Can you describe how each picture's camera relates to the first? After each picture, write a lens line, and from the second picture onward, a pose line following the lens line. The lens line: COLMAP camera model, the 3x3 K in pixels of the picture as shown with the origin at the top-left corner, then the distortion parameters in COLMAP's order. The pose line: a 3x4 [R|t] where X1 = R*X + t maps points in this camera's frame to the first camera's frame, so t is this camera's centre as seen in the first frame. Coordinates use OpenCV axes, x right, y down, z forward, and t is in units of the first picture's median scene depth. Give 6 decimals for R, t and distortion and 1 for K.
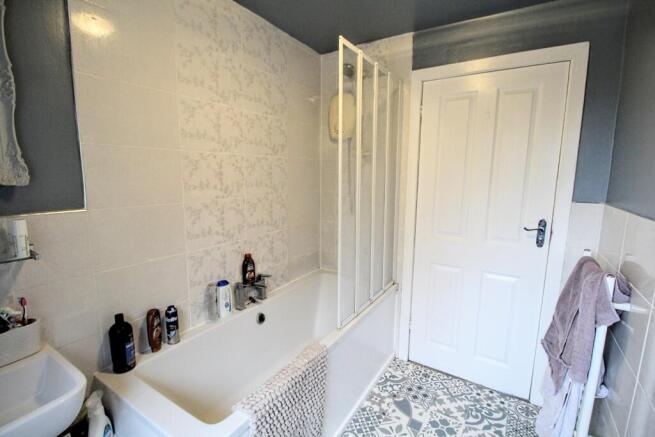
lens RADIAL K [[305.2, 0, 327.5], [0, 305.2, 218.5], [0, 0, 1]] dist [-0.000630, -0.000115]
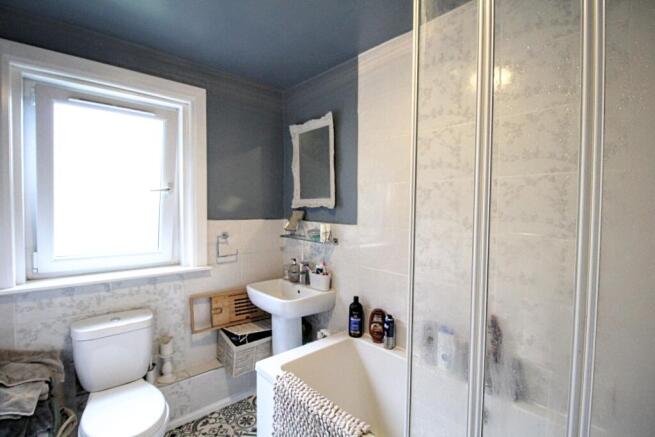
lens RADIAL K [[305.2, 0, 327.5], [0, 305.2, 218.5], [0, 0, 1]] dist [-0.000630, -0.000115]
pose [[-0.241423, 0.035553, -0.969769, 0.594199], [-0.152856, 0.985460, 0.074181, -0.117378], [0.958306, 0.166144, -0.232478, 0.884751]]
